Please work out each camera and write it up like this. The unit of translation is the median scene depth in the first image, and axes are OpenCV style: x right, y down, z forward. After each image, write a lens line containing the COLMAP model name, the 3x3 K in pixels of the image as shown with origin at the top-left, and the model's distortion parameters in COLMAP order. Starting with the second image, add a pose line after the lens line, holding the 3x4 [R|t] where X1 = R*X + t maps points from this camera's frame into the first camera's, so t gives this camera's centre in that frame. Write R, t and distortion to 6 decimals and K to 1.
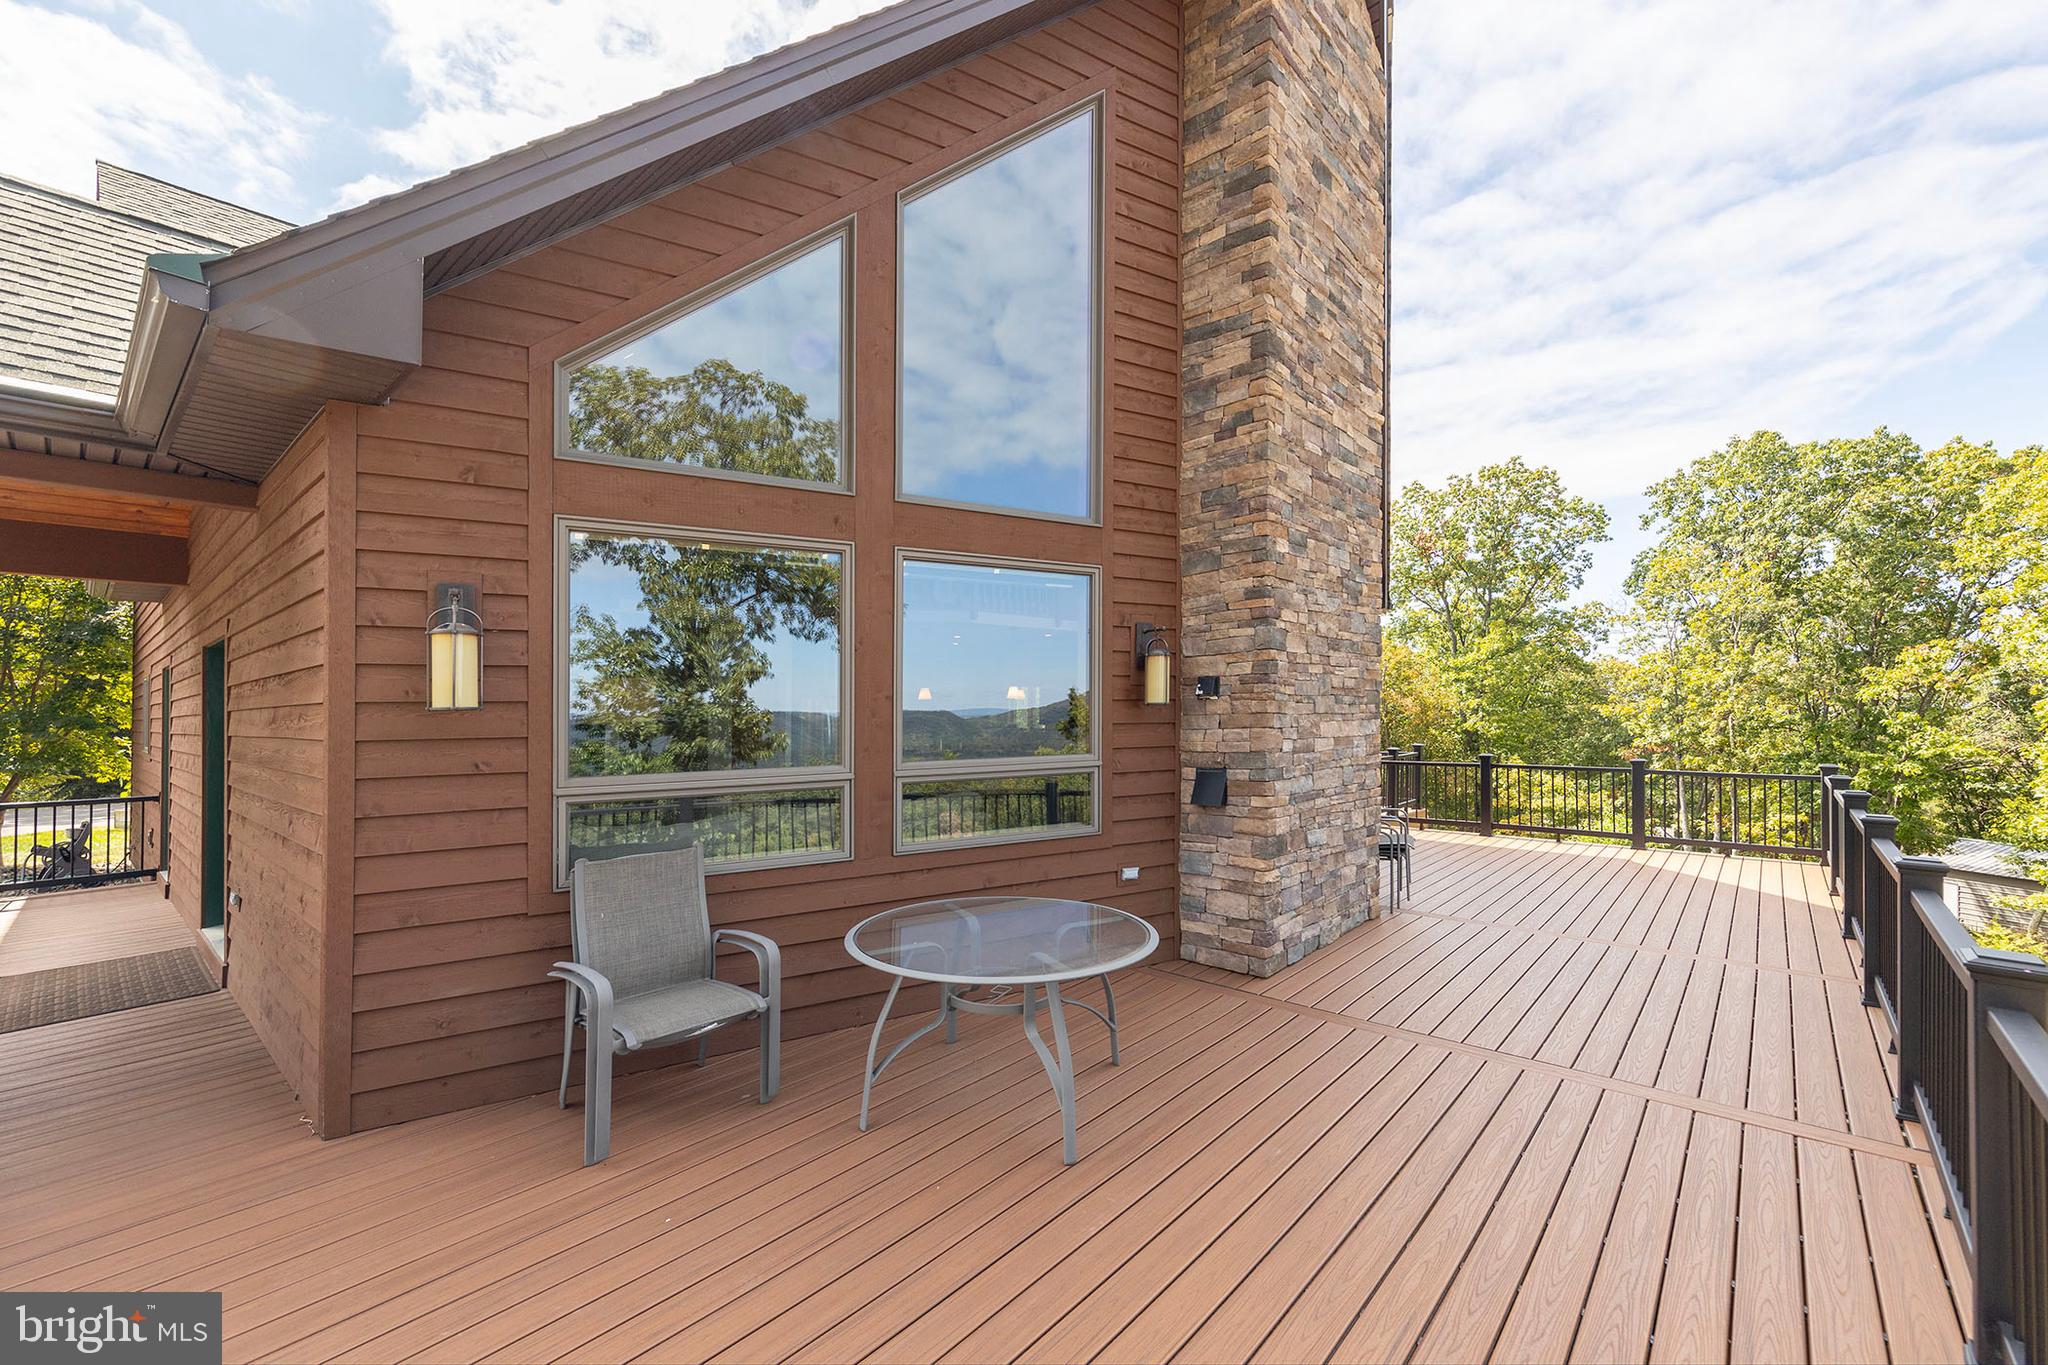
lens RADIAL K [[842.3, 0, 1019.2], [0, 842.3, 705.1], [0, 0, 1]] dist [0.003044, 0.000329]
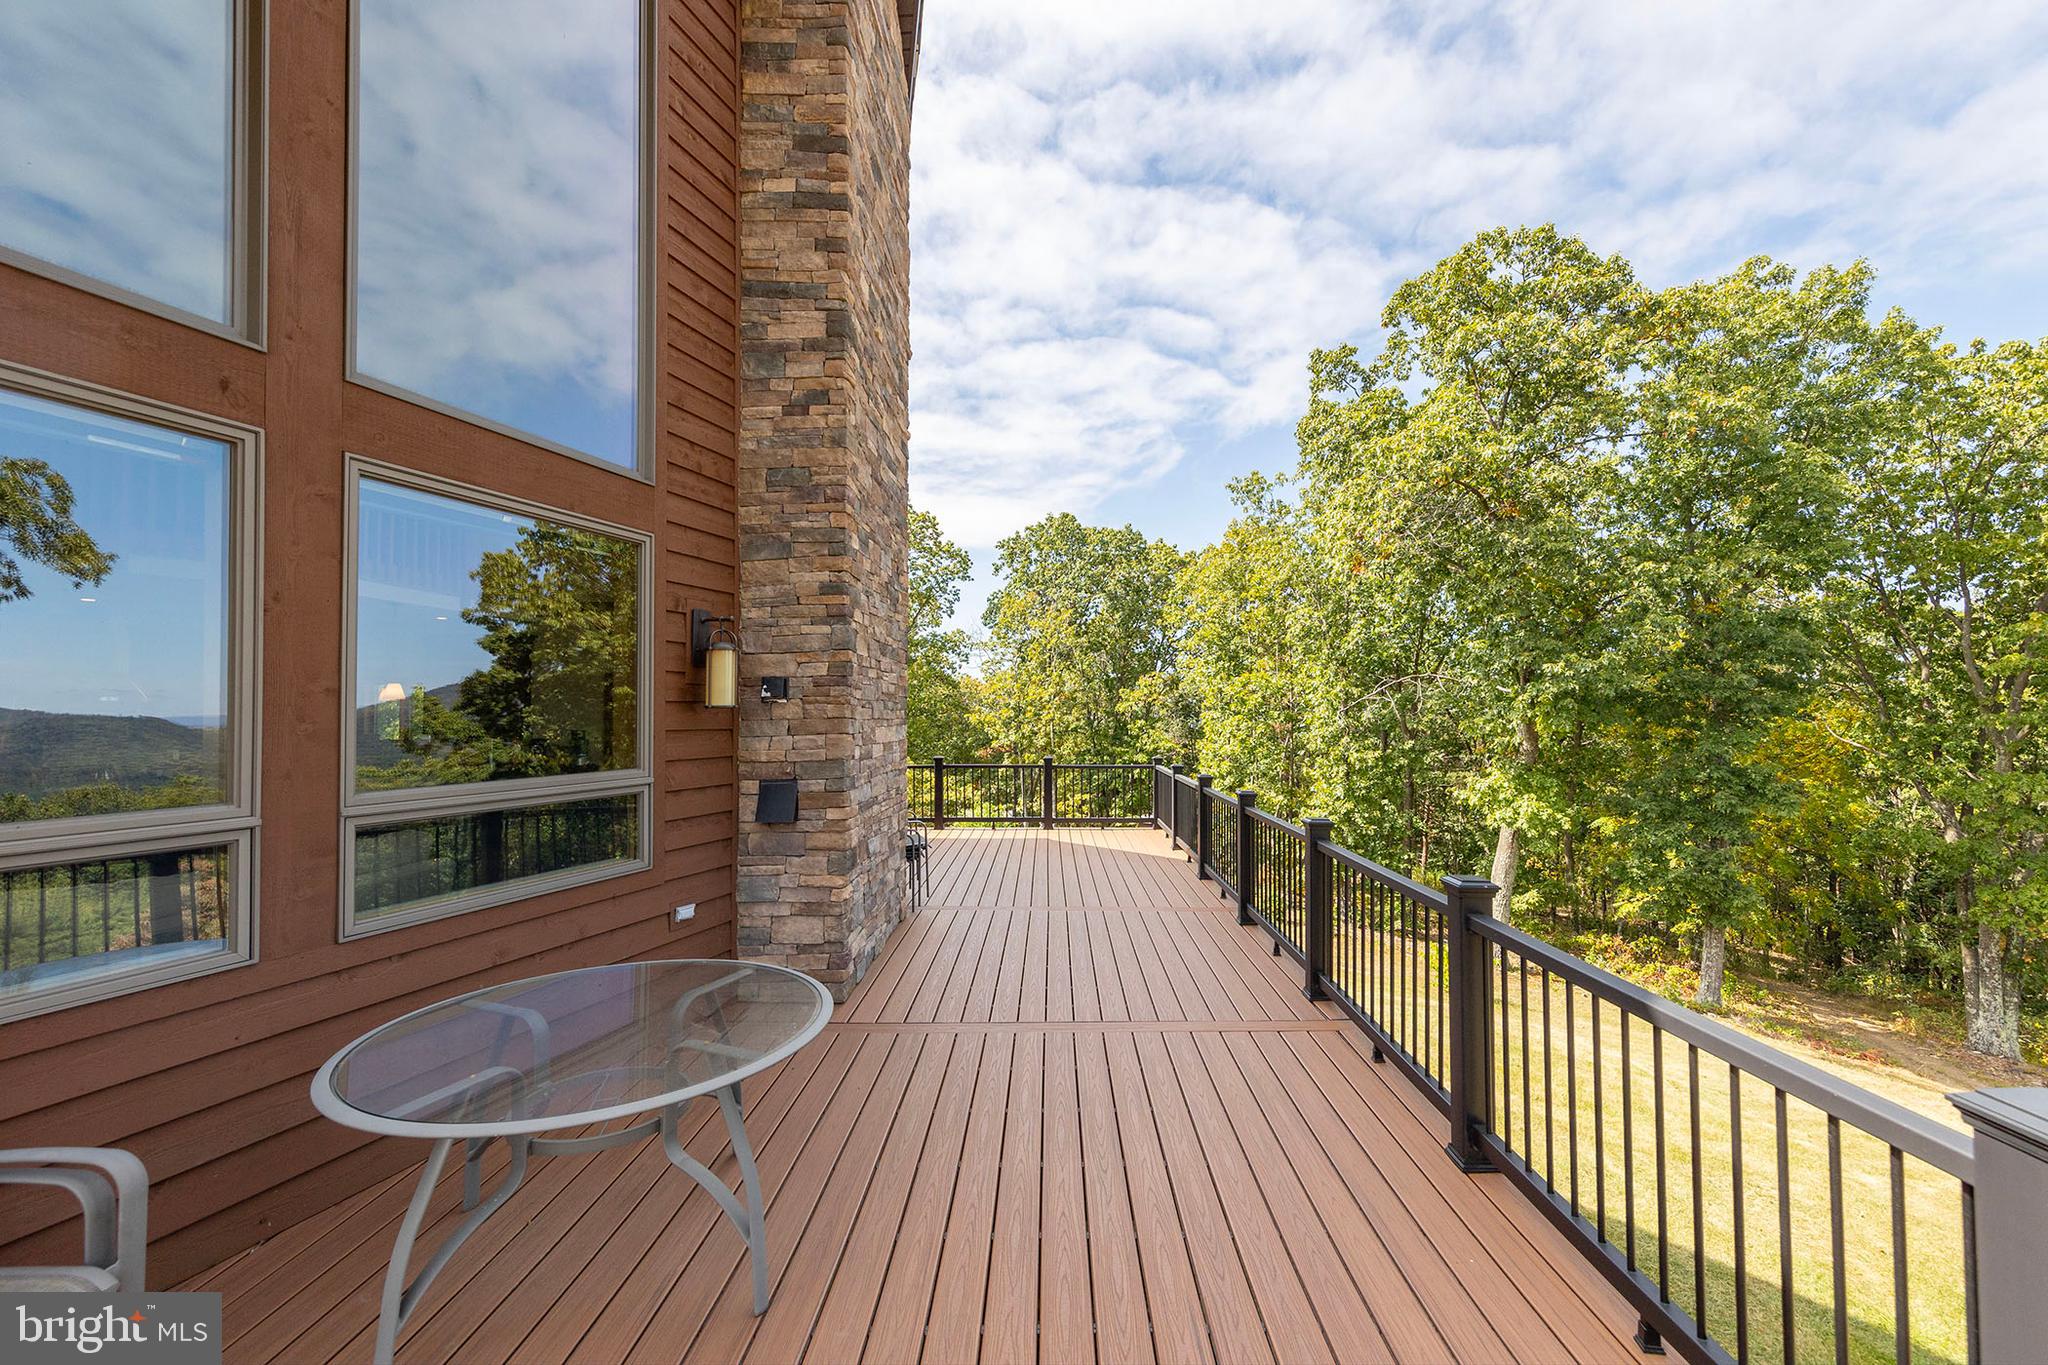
lens RADIAL K [[829.6, 0, 1051.9], [0, 829.6, 708.0], [0, 0, 1]] dist [0.005380, -0.000186]
pose [[0.741876, 0.010523, 0.670455, -0.143244], [-0.006218, 0.999942, -0.008814, 0.004779], [-0.670509, 0.002370, 0.741898, 0.152213]]
